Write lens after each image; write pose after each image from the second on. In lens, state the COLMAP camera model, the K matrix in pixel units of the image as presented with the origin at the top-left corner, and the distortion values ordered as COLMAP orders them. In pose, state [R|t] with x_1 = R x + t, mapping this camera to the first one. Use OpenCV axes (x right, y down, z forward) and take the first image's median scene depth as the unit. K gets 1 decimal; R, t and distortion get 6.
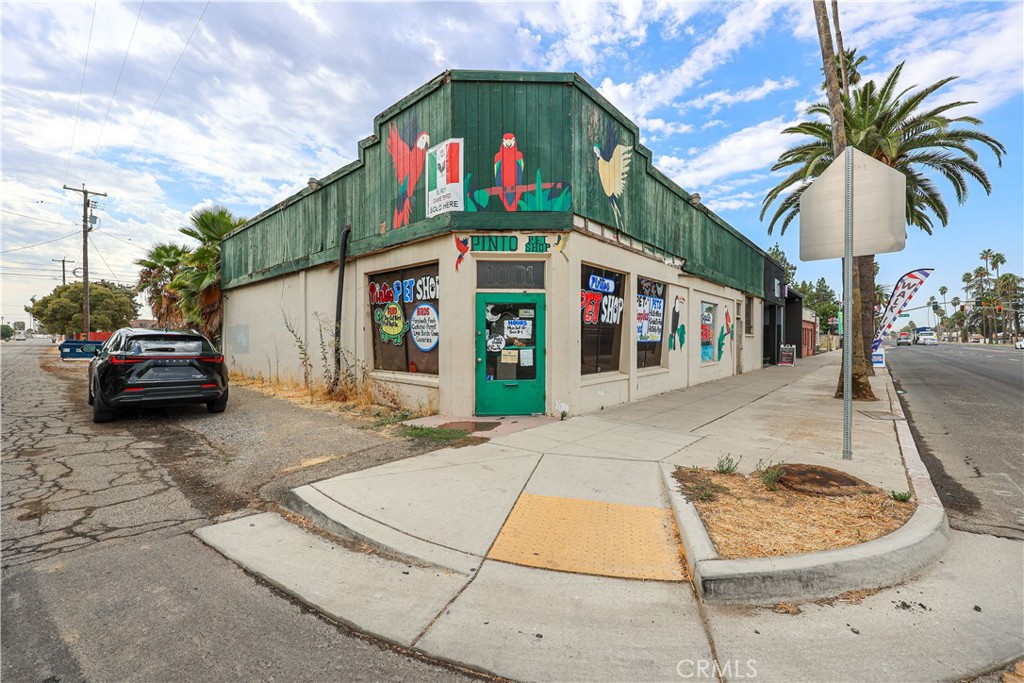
lens RADIAL K [[414.0, 0, 511.5], [0, 414.0, 341.2], [0, 0, 1]] dist [0.001788, 0.000130]
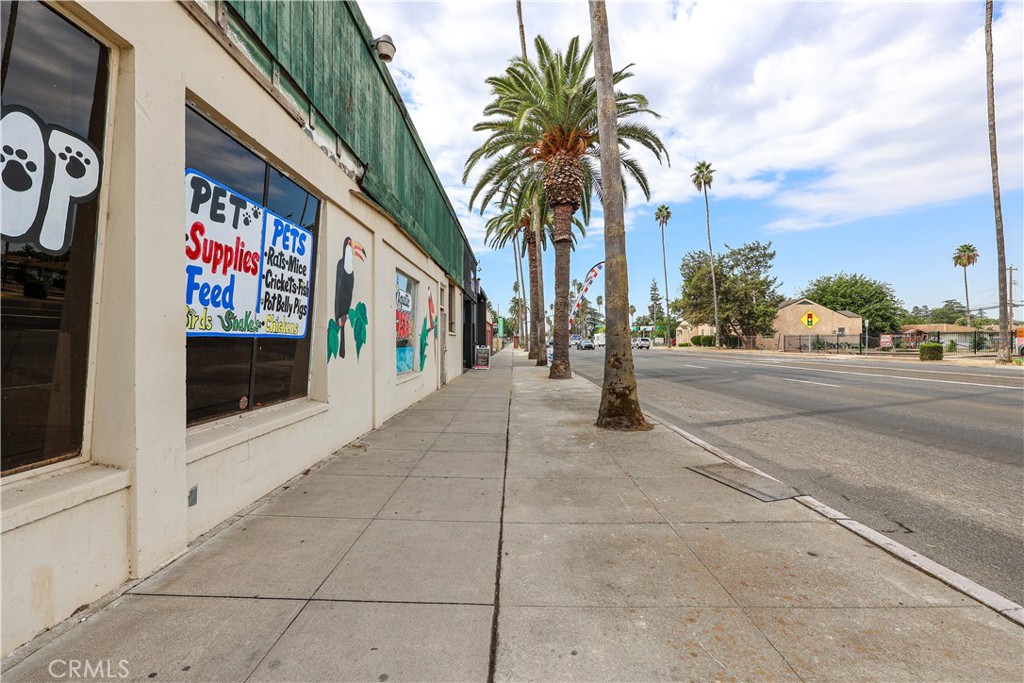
lens RADIAL K [[414.0, 0, 510.8], [0, 414.0, 342.2], [0, 0, 1]] dist [0.001788, 0.000130]
pose [[0.754807, -0.005080, 0.655927, 0.192067], [0.008845, 0.999958, -0.002434, 0.006534], [-0.655887, 0.007640, 0.754820, 0.440005]]
